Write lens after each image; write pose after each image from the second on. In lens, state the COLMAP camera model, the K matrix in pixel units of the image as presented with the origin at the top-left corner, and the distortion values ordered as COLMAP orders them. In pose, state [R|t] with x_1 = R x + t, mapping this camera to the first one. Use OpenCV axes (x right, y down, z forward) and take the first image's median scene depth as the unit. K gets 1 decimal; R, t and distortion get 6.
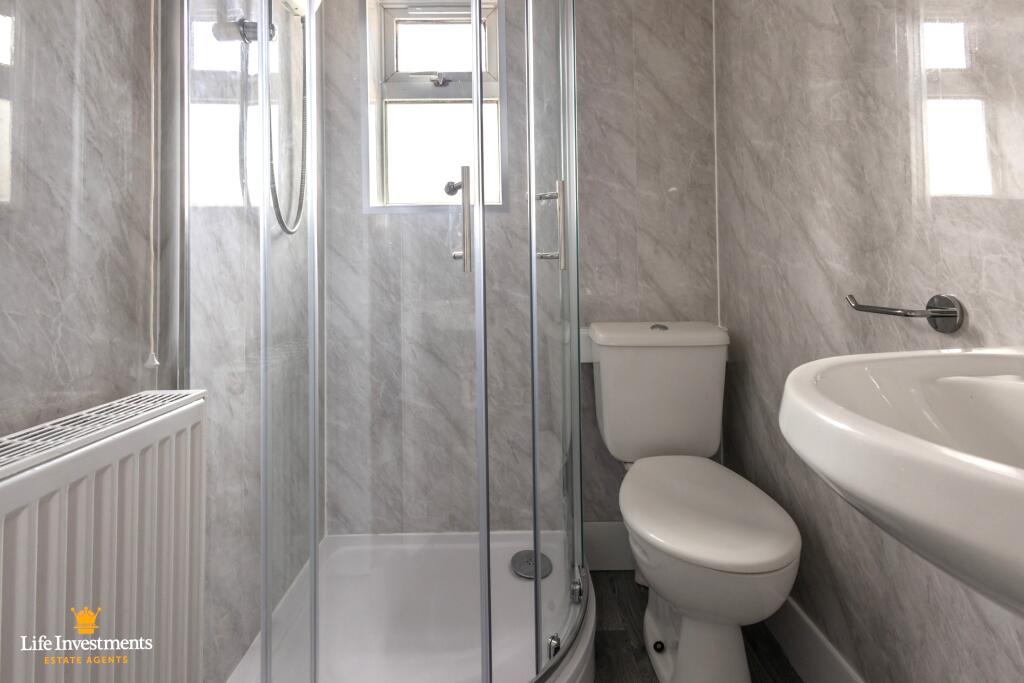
lens RADIAL K [[472.8, 0, 507.2], [0, 472.8, 411.9], [0, 0, 1]] dist [0.001502, 0.000187]
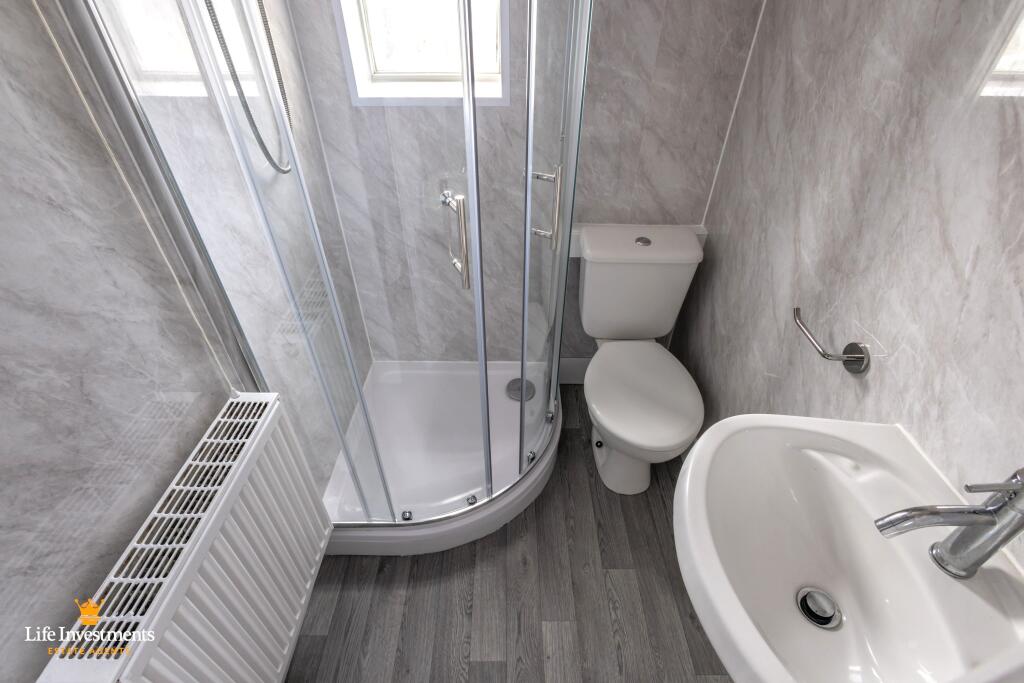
lens RADIAL K [[432.7, 0, 511.3], [0, 432.7, 261.5], [0, 0, 1]] dist [0.001266, -0.000302]
pose [[0.999697, 0.022965, -0.008870, 0.026300], [-0.013780, 0.820571, 0.571378, -0.778176], [0.020401, -0.571083, 0.820639, 0.152262]]
